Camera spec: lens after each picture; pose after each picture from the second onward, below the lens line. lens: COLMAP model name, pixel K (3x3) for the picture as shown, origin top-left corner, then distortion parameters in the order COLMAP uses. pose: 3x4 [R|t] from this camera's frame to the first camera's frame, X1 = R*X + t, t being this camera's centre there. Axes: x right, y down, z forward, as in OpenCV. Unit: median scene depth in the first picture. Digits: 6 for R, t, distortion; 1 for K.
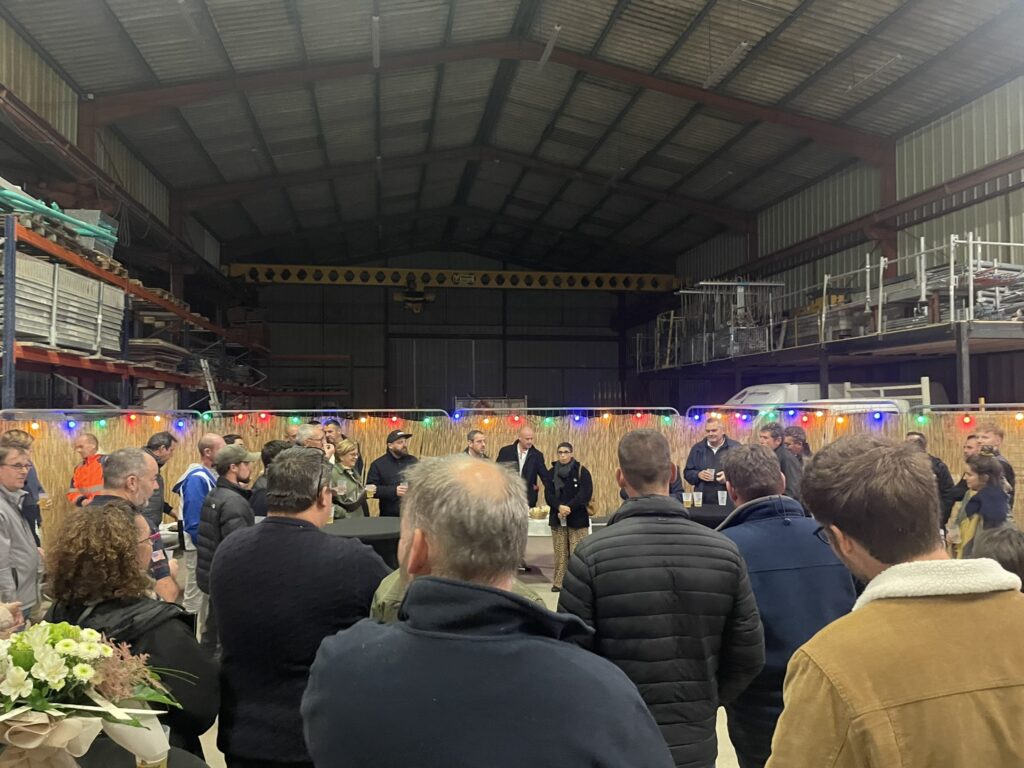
lens RADIAL K [[768.1, 0, 507.4], [0, 768.1, 391.0], [0, 0, 1]] dist [0.093413, -0.120794]
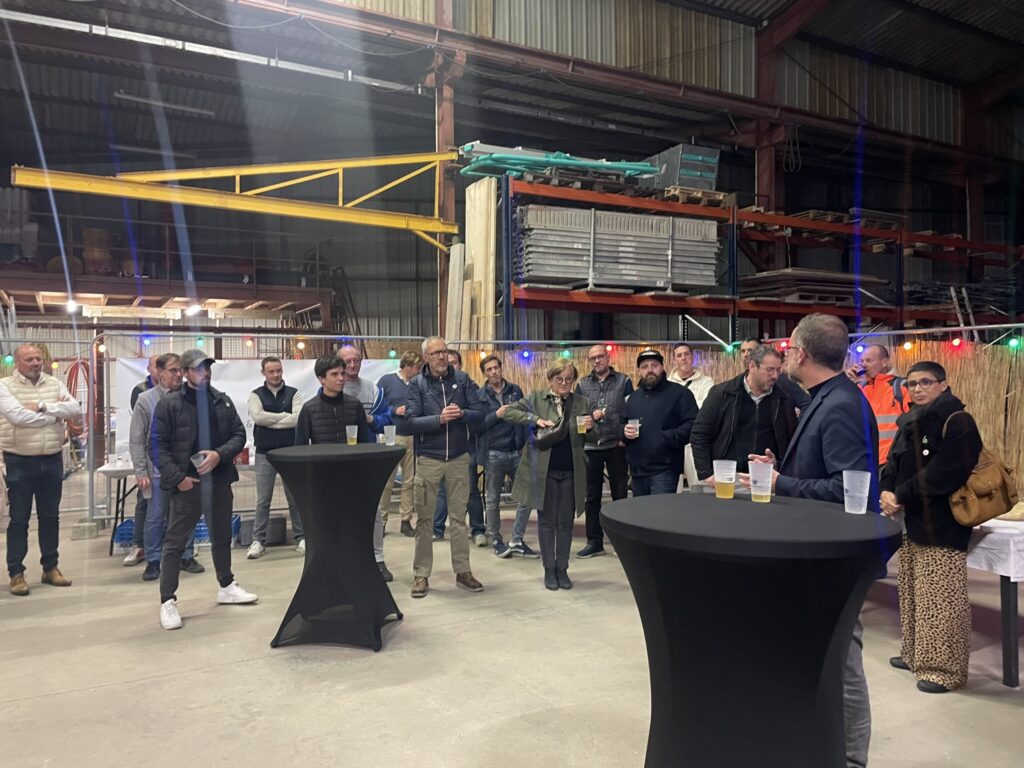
lens RADIAL K [[768.1, 0, 498.5], [0, 768.1, 383.5], [0, 0, 1]] dist [0.093413, -0.120794]
pose [[0.331035, 0.003894, -0.943610, 0.257883], [0.031117, 0.999403, 0.015041, 0.038457], [0.943105, -0.034342, 0.330716, 0.353605]]
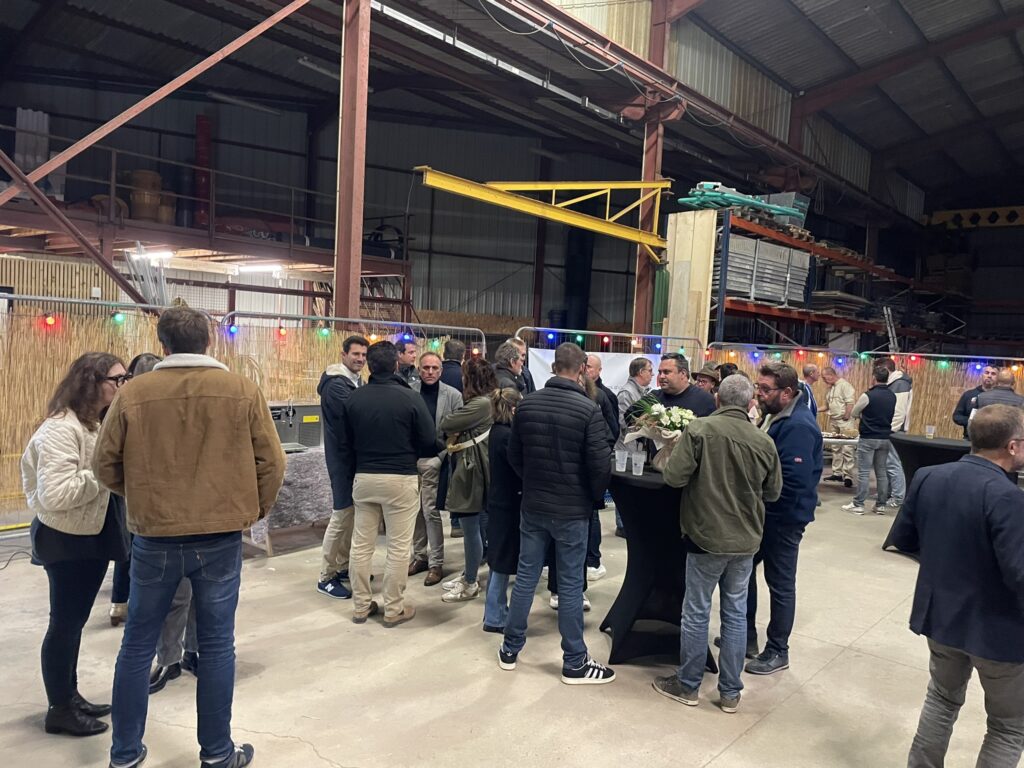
lens RADIAL K [[768.1, 0, 515.1], [0, 768.1, 377.8], [0, 0, 1]] dist [0.093413, -0.120794]
pose [[0.651393, 0.074762, -0.755048, 0.133199], [-0.034273, 0.997017, 0.069153, 0.000995], [0.757966, -0.019168, 0.652013, -0.150986]]
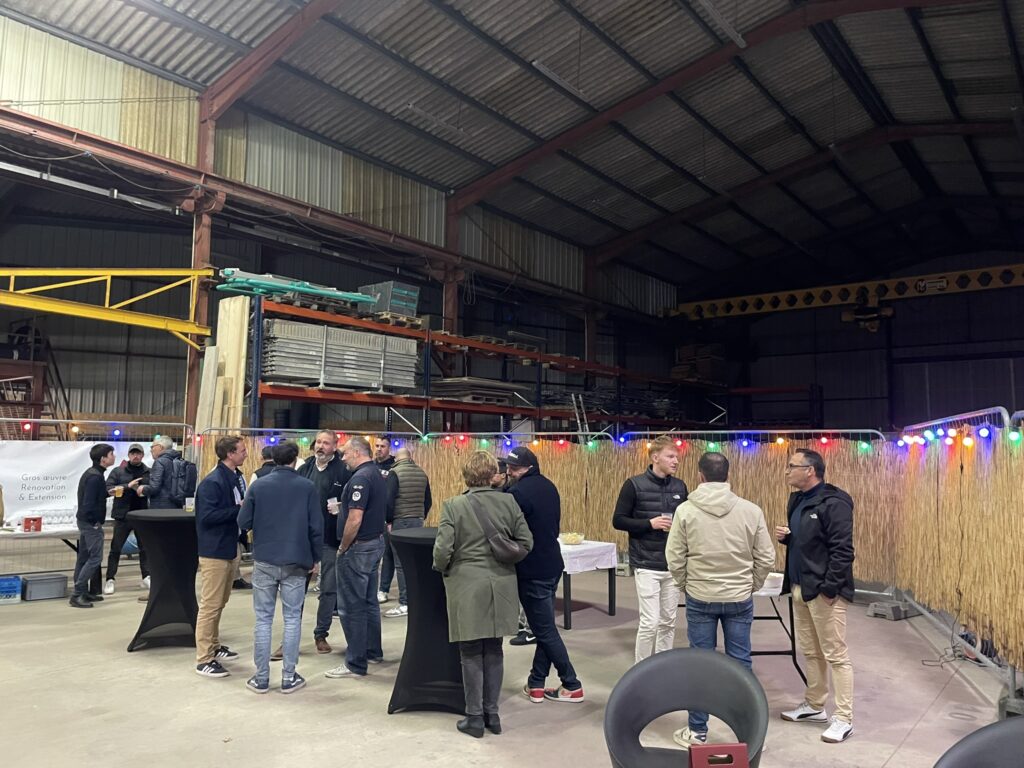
lens RADIAL K [[768.1, 0, 509.8], [0, 768.1, 379.7], [0, 0, 1]] dist [0.093413, -0.120794]
pose [[0.687014, -0.054356, -0.724608, 0.425454], [0.004035, 0.997468, -0.070999, 0.020884], [0.726633, 0.045854, 0.685494, 0.209663]]
